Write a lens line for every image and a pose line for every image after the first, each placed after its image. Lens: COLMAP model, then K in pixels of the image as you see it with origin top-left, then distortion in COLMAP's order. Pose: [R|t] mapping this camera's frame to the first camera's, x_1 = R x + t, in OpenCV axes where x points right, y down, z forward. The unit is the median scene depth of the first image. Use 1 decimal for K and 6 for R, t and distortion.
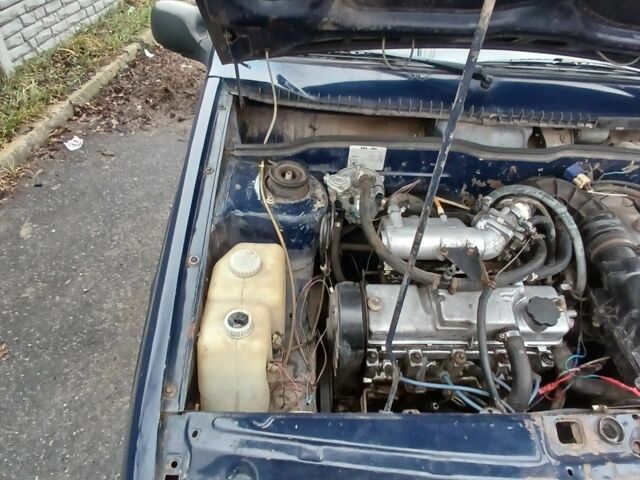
lens RADIAL K [[424.1, 0, 320.0], [0, 424.1, 240.0], [0, 0, 1]] dist [0.031042, -0.067664]
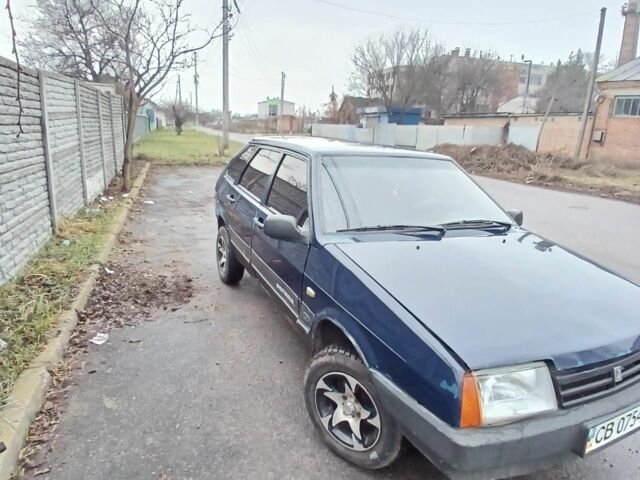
lens RADIAL K [[424.1, 0, 320.0], [0, 424.1, 240.0], [0, 0, 1]] dist [0.031042, -0.067664]
pose [[0.894871, -0.096141, 0.435847, -0.476980], [0.285269, 0.874230, -0.392866, 0.155638], [-0.343260, 0.475898, 0.809749, -0.266311]]
